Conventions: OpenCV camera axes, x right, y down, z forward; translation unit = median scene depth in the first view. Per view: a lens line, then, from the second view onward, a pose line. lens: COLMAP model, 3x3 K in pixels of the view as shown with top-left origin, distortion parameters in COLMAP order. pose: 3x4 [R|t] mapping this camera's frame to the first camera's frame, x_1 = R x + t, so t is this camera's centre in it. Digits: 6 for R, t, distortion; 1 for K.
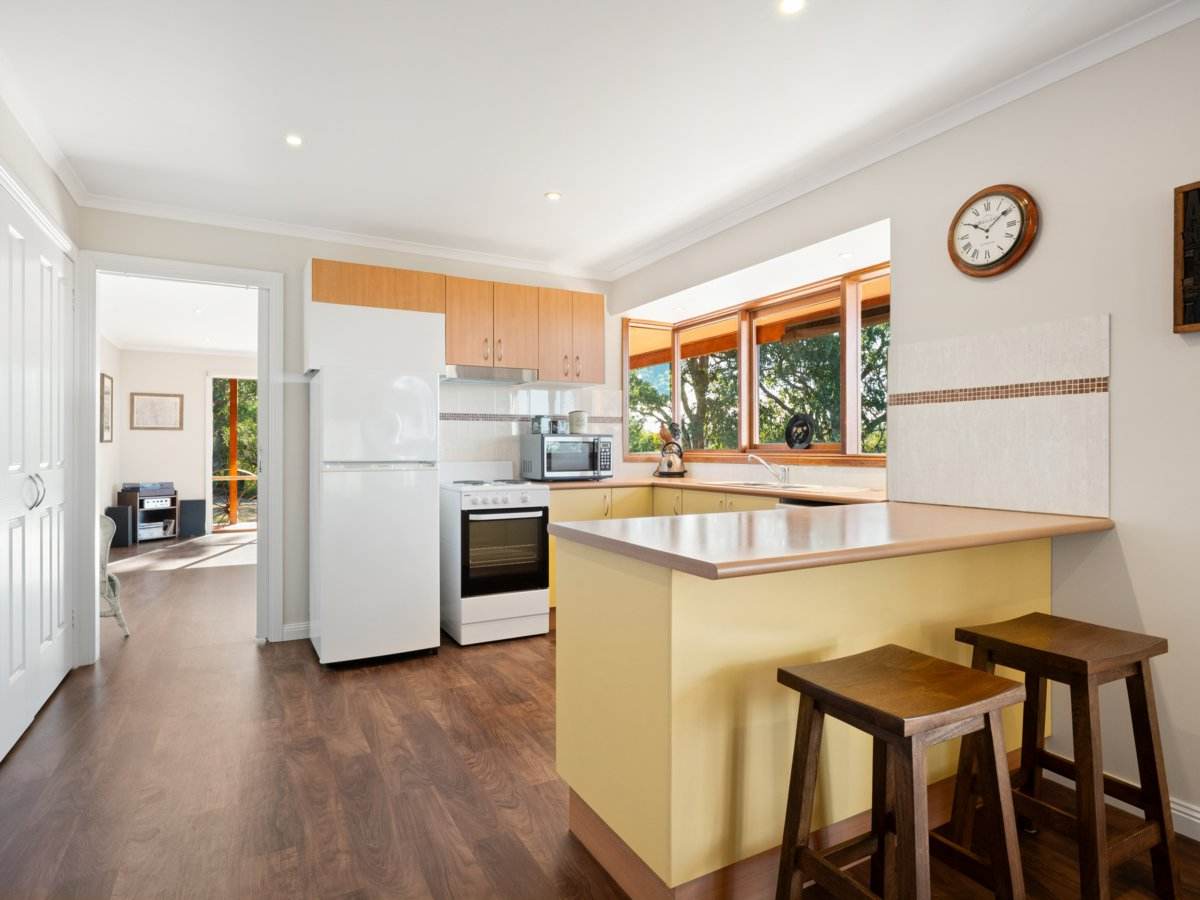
lens RADIAL K [[653.4, 0, 600.0], [0, 653.4, 450.0], [0, 0, 1]] dist [0.000335, -0.000109]
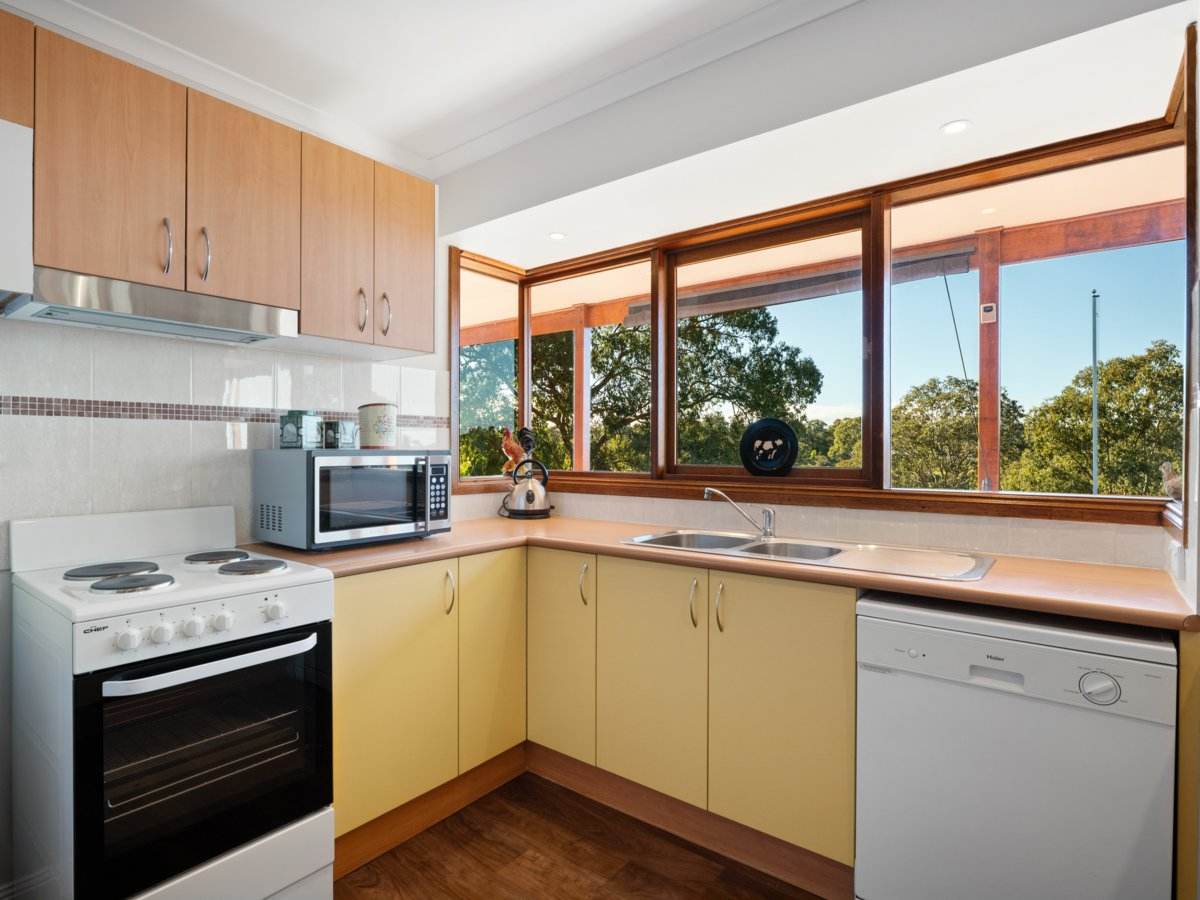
lens RADIAL K [[639.8, 0, 600.0], [0, 639.8, 450.0], [0, 0, 1]] dist [-0.004730, -0.001853]
pose [[0.920915, 0.002479, 0.389755, -0.071046], [-0.001993, 0.999997, -0.001650, -0.023152], [-0.389757, 0.000743, 0.920917, 0.476205]]
